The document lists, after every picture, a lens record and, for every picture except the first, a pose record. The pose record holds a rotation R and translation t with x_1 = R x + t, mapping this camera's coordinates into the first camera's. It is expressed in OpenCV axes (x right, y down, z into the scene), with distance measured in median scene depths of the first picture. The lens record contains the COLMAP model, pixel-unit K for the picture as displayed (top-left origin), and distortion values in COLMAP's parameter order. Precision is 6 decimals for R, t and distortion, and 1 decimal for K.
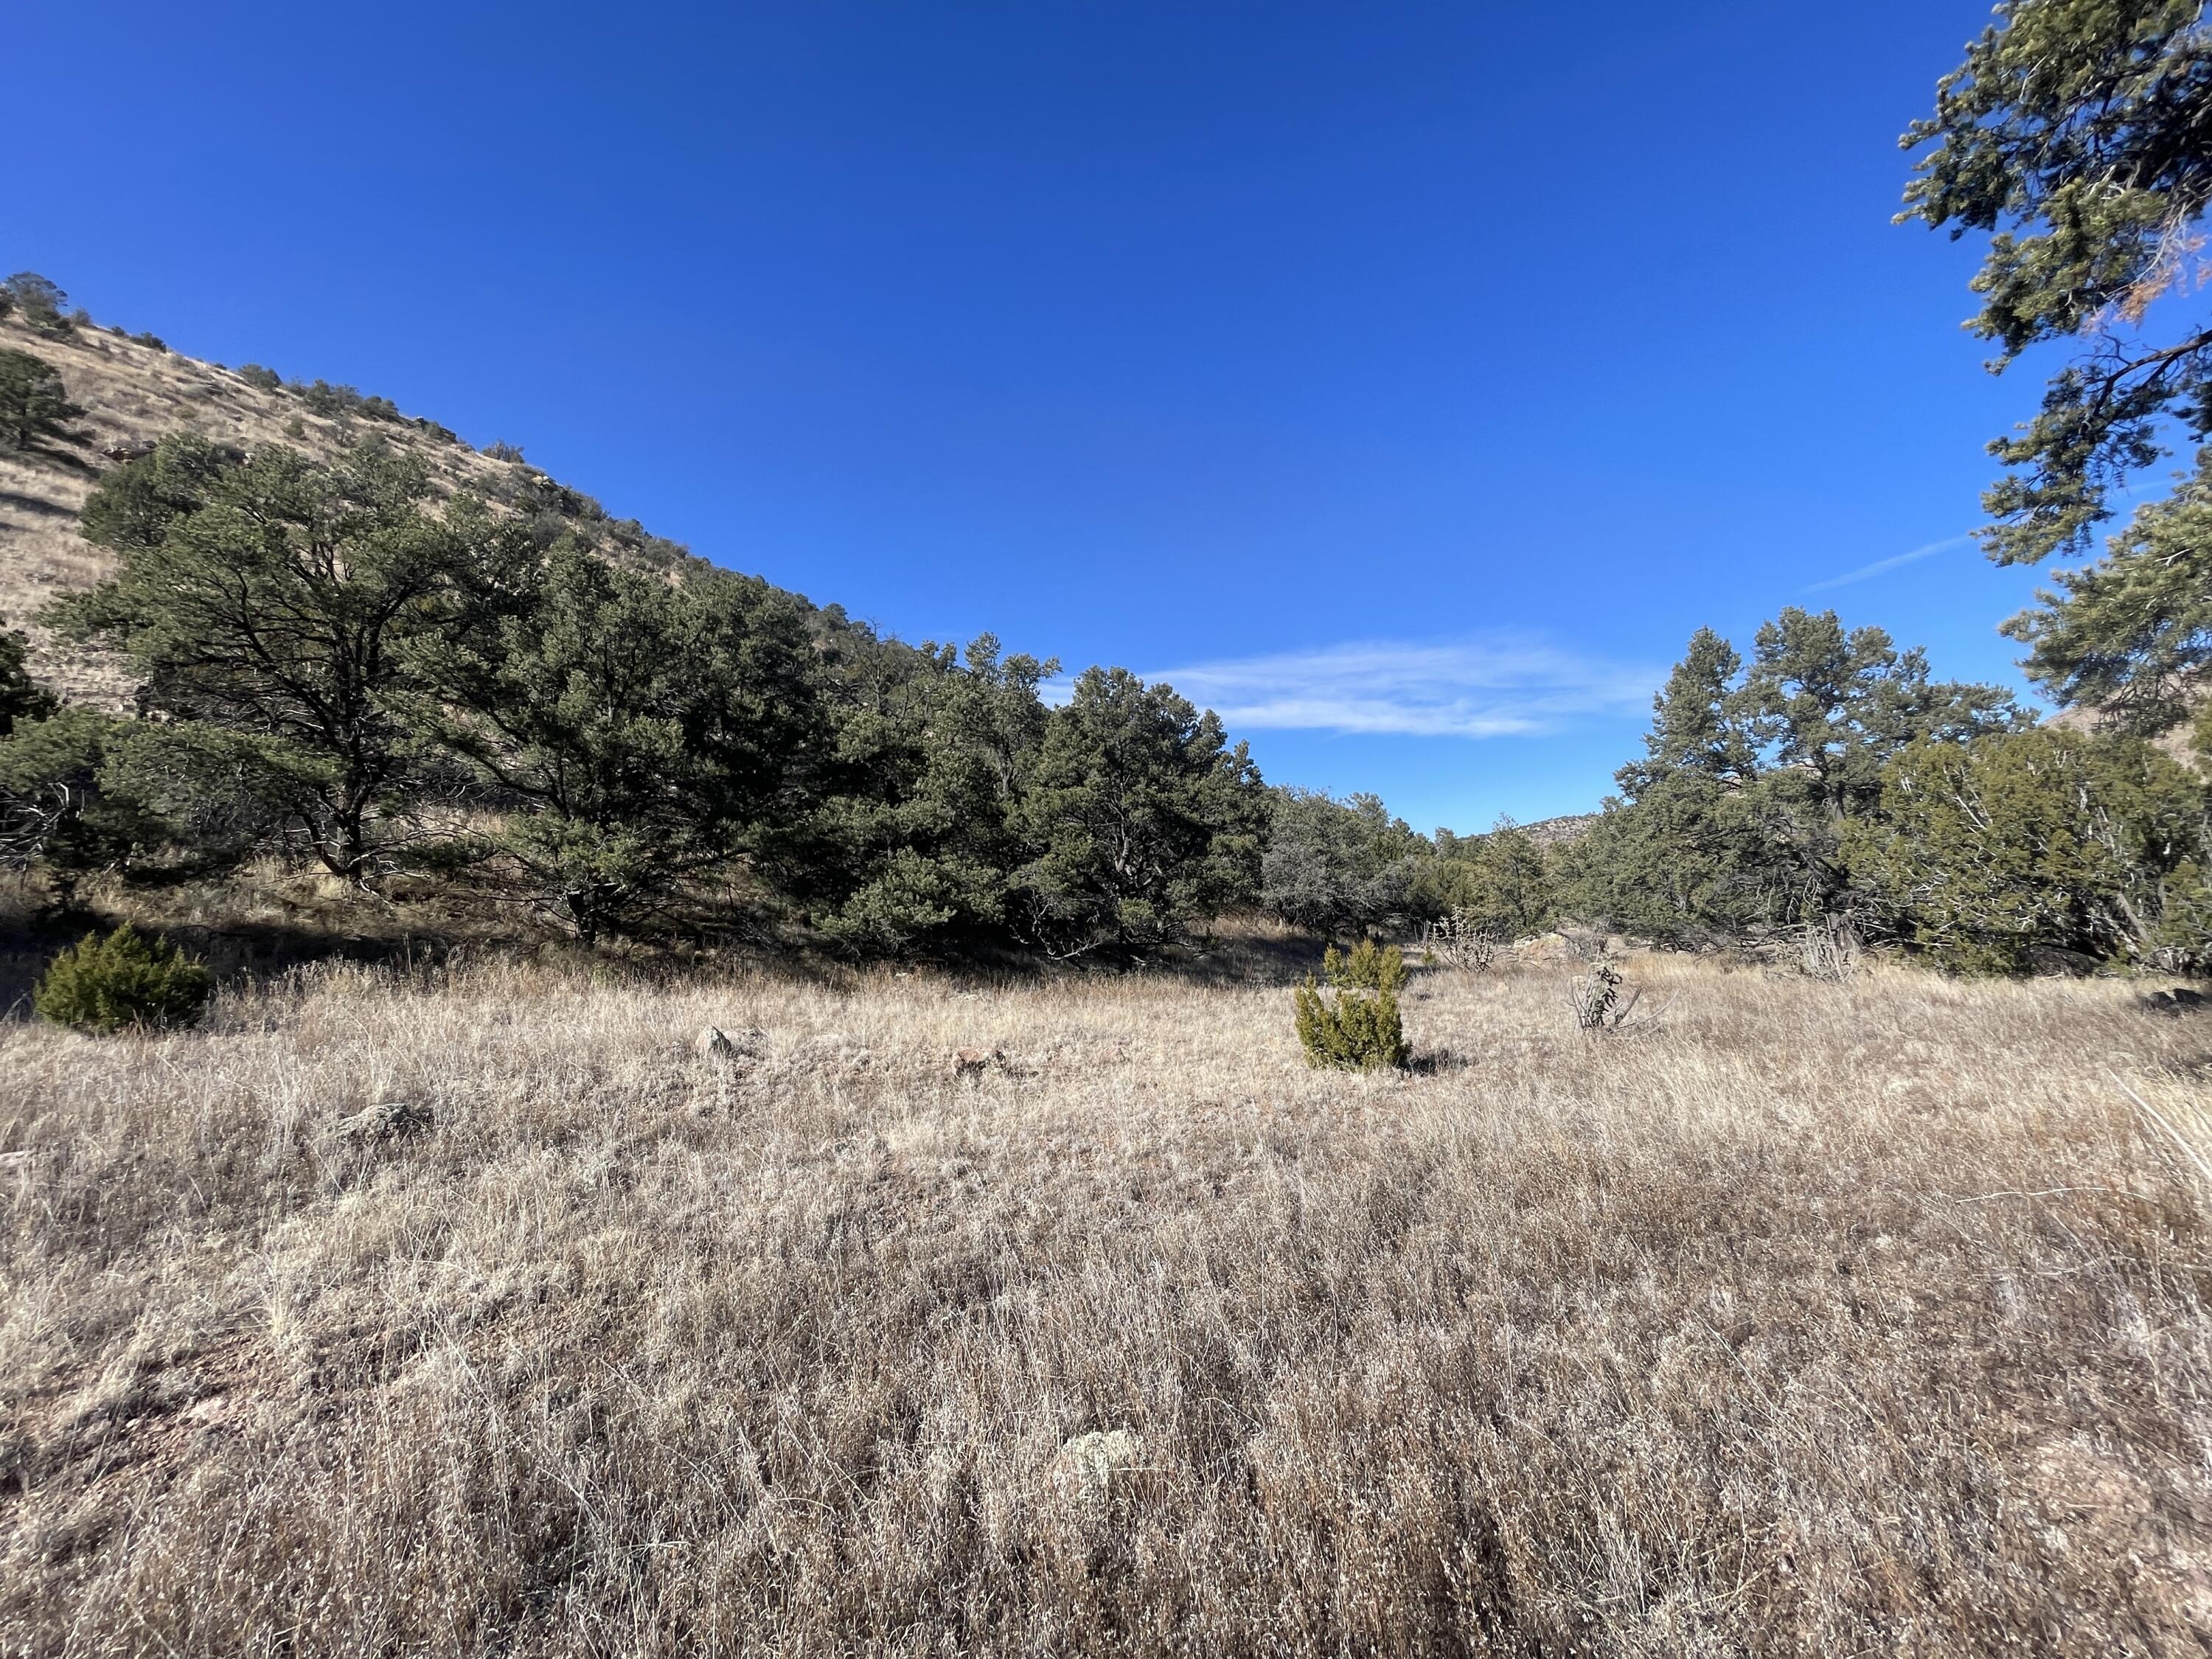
lens RADIAL K [[899.0, 0, 1106.0], [0, 899.0, 829.5], [0, 0, 1]] dist [-0.000272, 0.000128]
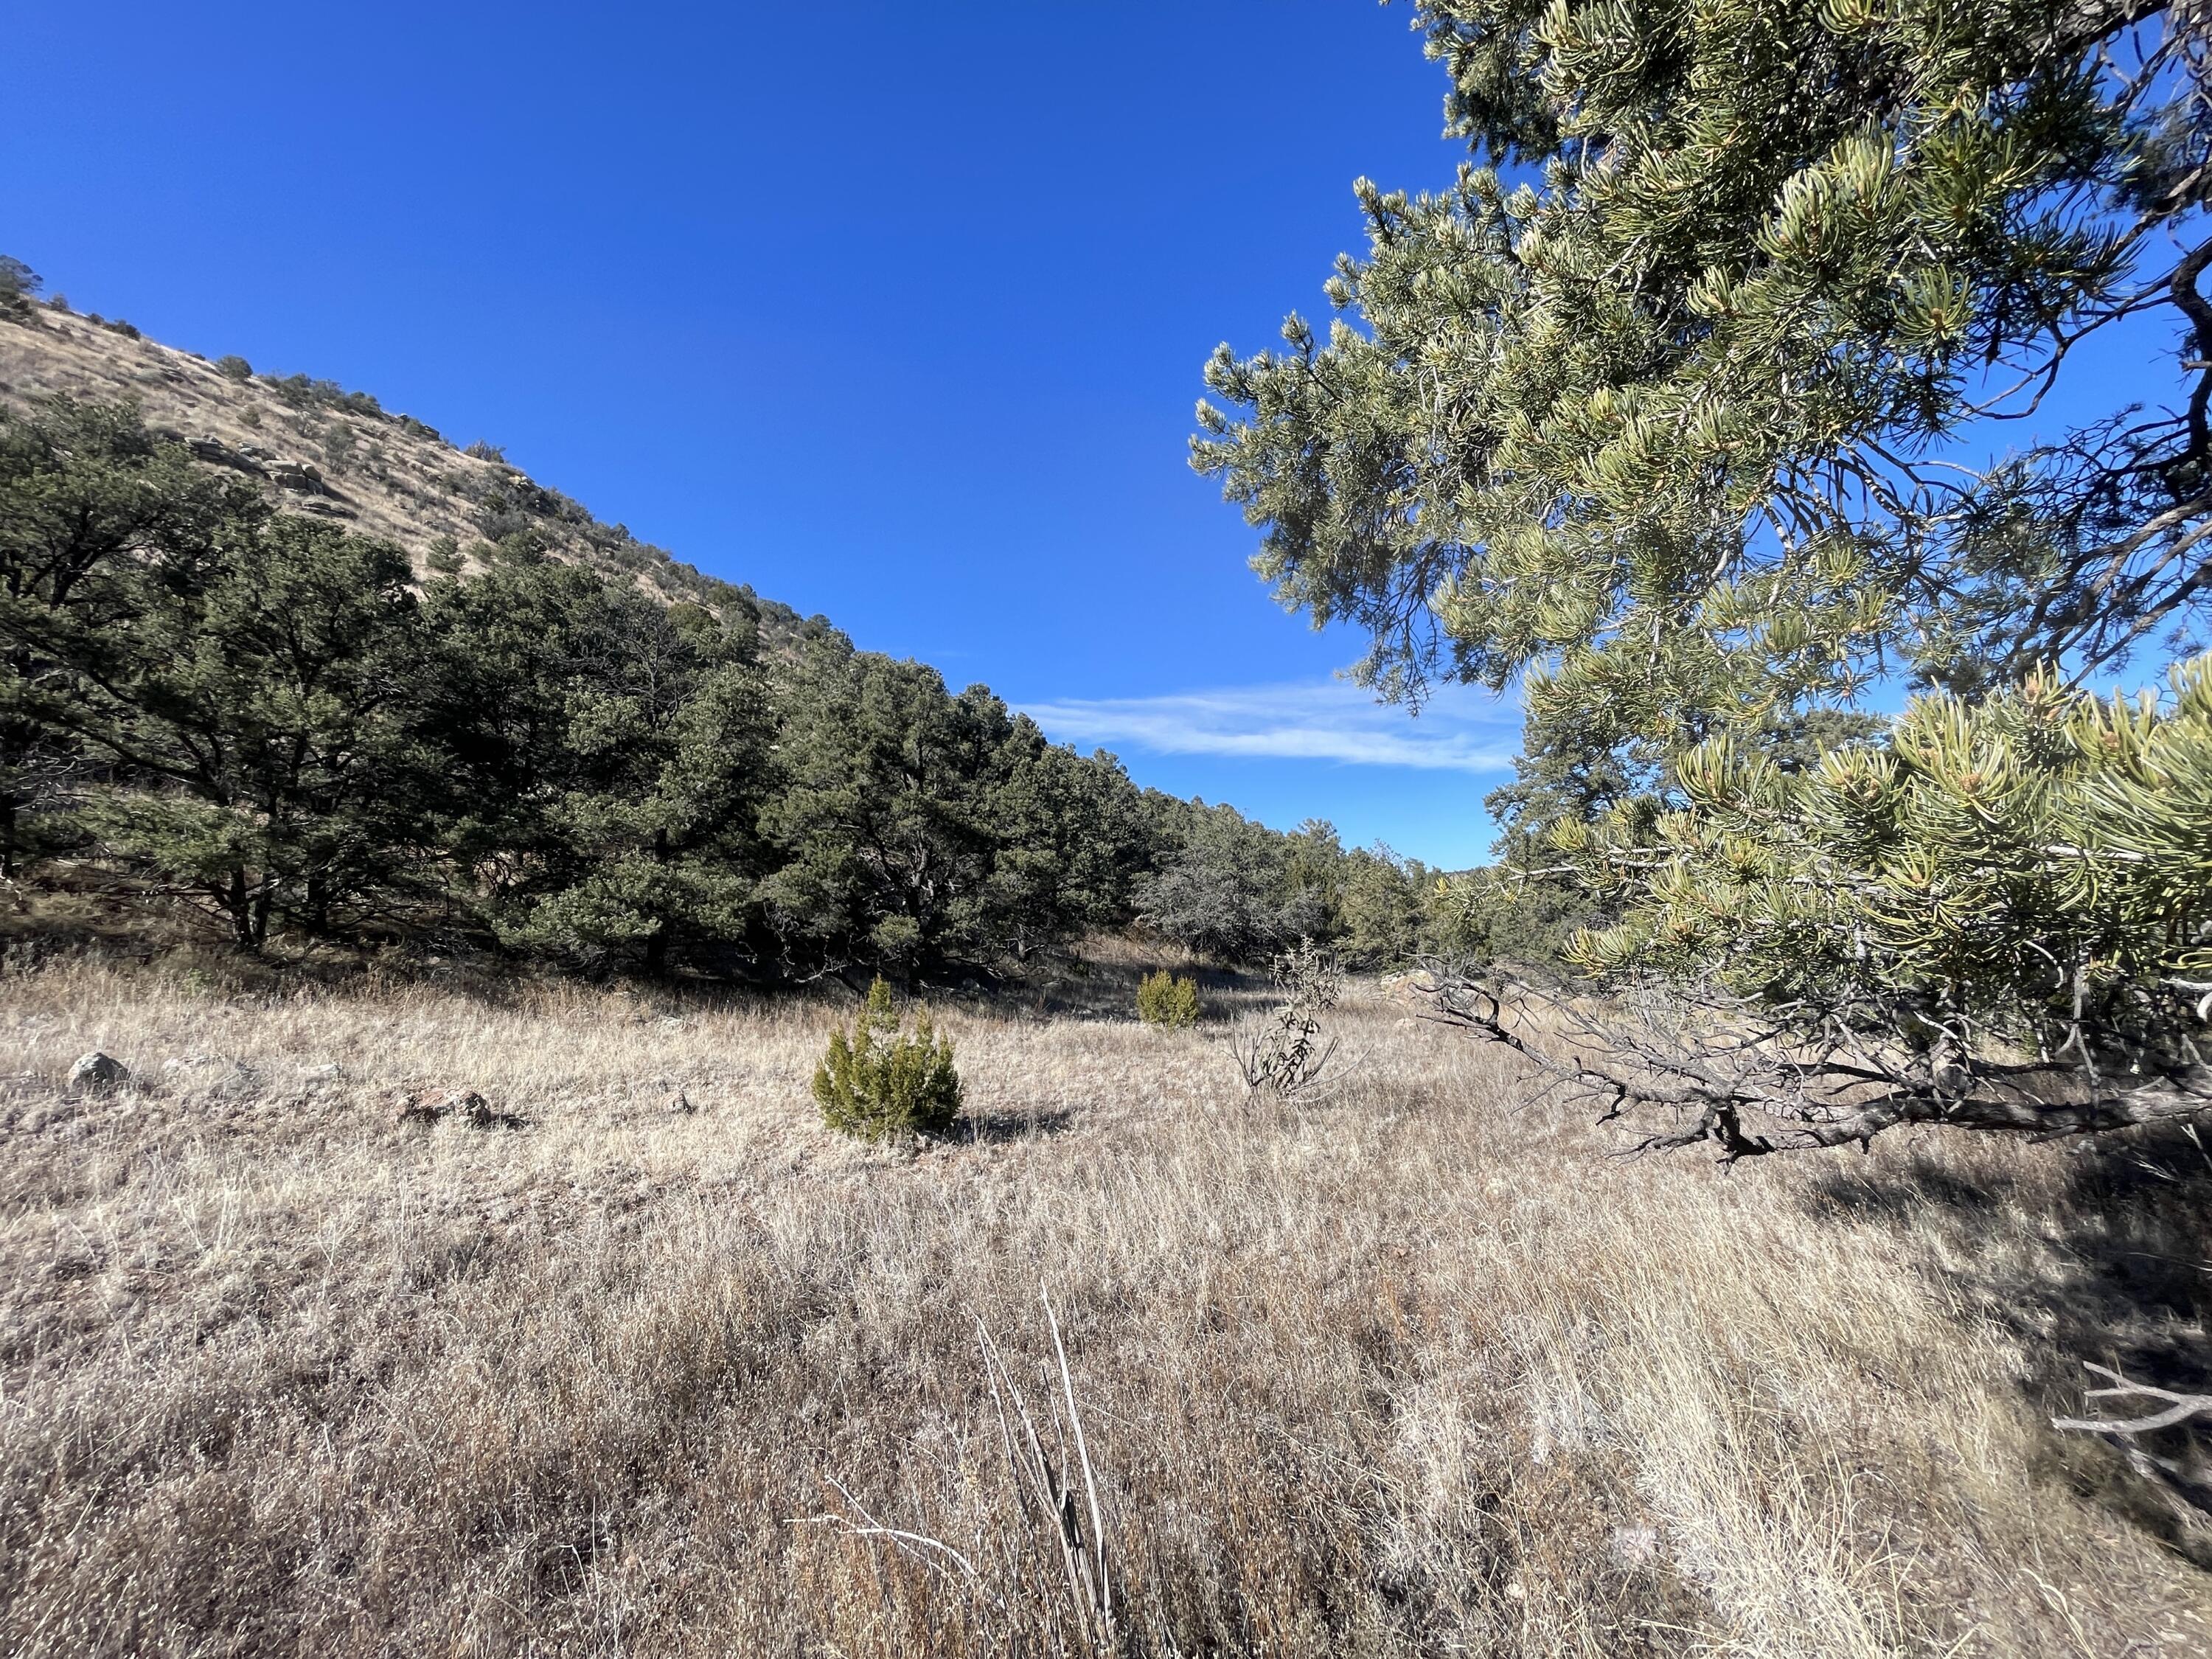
lens RADIAL K [[900.4, 0, 1106.0], [0, 900.4, 829.5], [0, 0, 1]] dist [-0.002194, -0.000109]
pose [[0.999489, 0.031946, 0.000961, 0.109561], [-0.031913, 0.999200, -0.024105, 0.002573], [-0.001731, 0.024062, 0.999709, 0.047668]]
